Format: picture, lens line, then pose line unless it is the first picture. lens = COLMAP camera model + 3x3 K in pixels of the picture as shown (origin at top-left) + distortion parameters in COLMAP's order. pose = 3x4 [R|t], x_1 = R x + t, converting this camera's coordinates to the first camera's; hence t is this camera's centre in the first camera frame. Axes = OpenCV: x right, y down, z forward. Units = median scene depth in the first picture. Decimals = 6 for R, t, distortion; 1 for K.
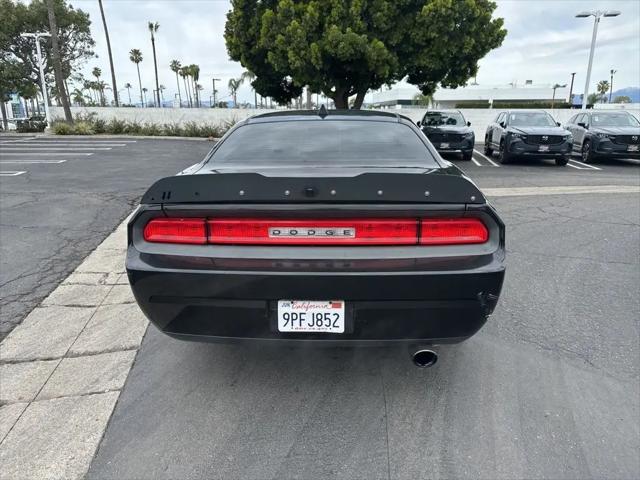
lens RADIAL K [[451.0, 0, 316.4], [0, 451.0, 236.3], [0, 0, 1]] dist [0.035061, -0.035352]
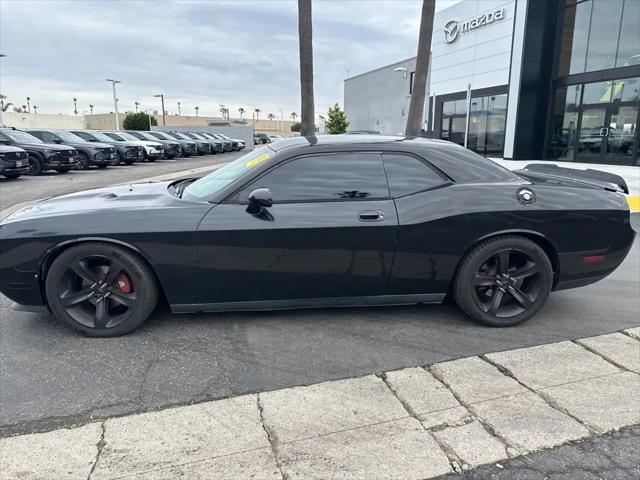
lens RADIAL K [[451.0, 0, 317.9], [0, 451.0, 237.4], [0, 0, 1]] dist [0.035061, -0.035352]
pose [[-0.142287, -0.222849, 0.964413, -0.965651], [0.246196, 0.935739, 0.252547, -0.323040], [-0.958719, 0.273369, -0.078279, 1.168594]]
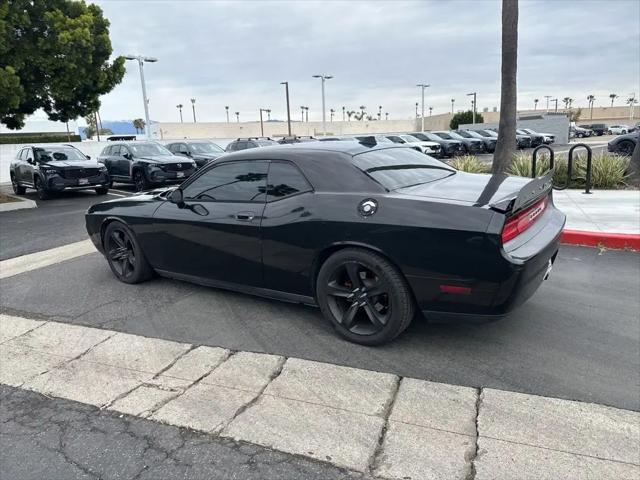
lens RADIAL K [[451.0, 0, 315.7], [0, 451.0, 235.4], [0, 0, 1]] dist [0.035061, -0.035352]
pose [[0.533779, -0.203394, 0.820799, -0.888379], [0.259959, 0.963108, 0.069603, -0.123813], [-0.804675, 0.176222, 0.566961, 0.375509]]
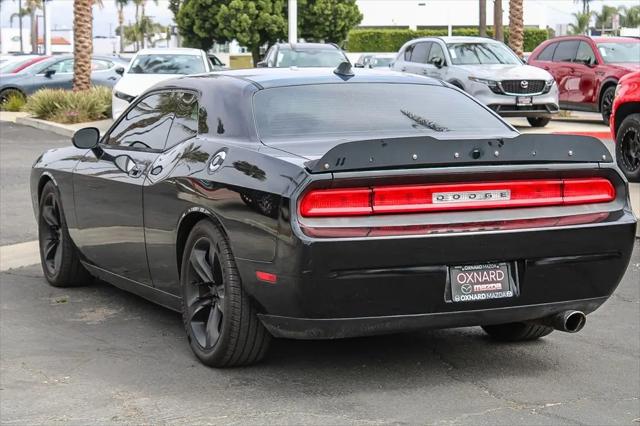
lens RADIAL K [[1513.9, 0, 320.5], [0, 1513.9, 214.3], [0, 0, 1]] dist [-0.064257, 0.000000]
pose [[0.886410, -0.037638, 0.461368, -0.929488], [0.110819, 0.984960, -0.132561, 0.219079], [-0.449440, 0.168631, 0.877250, -0.881899]]
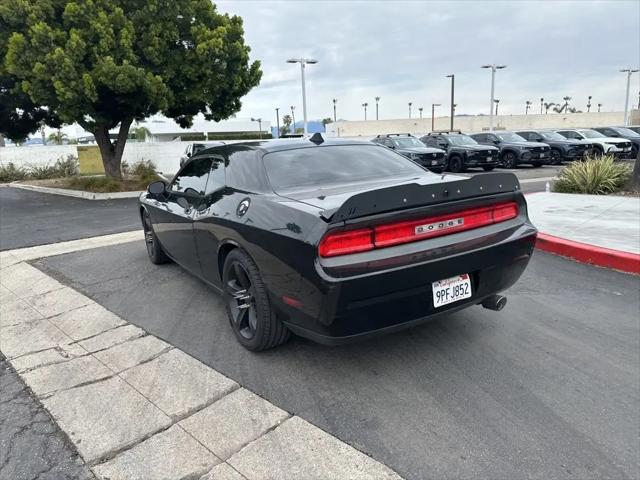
lens RADIAL K [[451.0, 0, 315.5], [0, 451.0, 237.6], [0, 0, 1]] dist [0.035061, -0.035352]
pose [[0.819248, -0.154403, 0.552260, -0.525908], [0.190269, 0.981701, -0.007786, -0.017026], [-0.540953, 0.111456, 0.833635, 0.059178]]
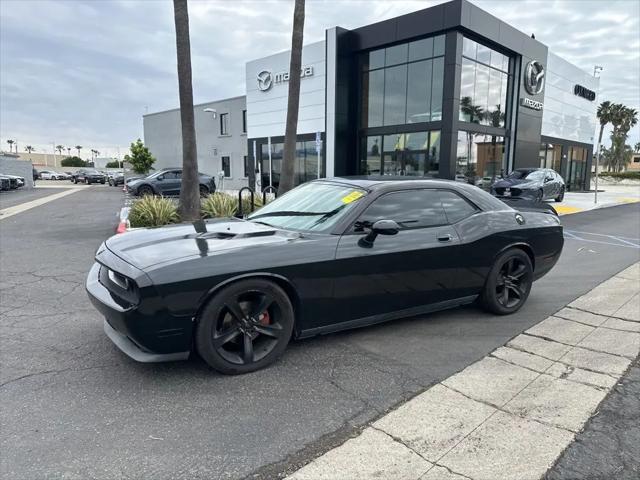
lens RADIAL K [[451.0, 0, 318.2], [0, 451.0, 241.7], [0, 0, 1]] dist [0.035061, -0.035352]
pose [[-0.574857, -0.131239, 0.807661, -0.871312], [0.192557, 0.937636, 0.289413, -0.480307], [-0.795274, 0.321892, -0.513735, 1.763633]]
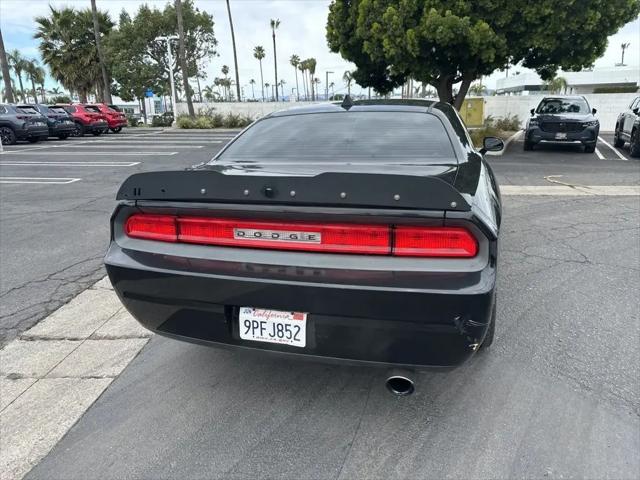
lens RADIAL K [[451.0, 0, 316.9], [0, 451.0, 236.3], [0, 0, 1]] dist [0.035061, -0.035352]
pose [[0.969847, 0.046774, -0.239183, 0.149414], [-0.042410, 0.998827, 0.023362, -0.016699], [0.239995, -0.012514, 0.970693, 0.063330]]
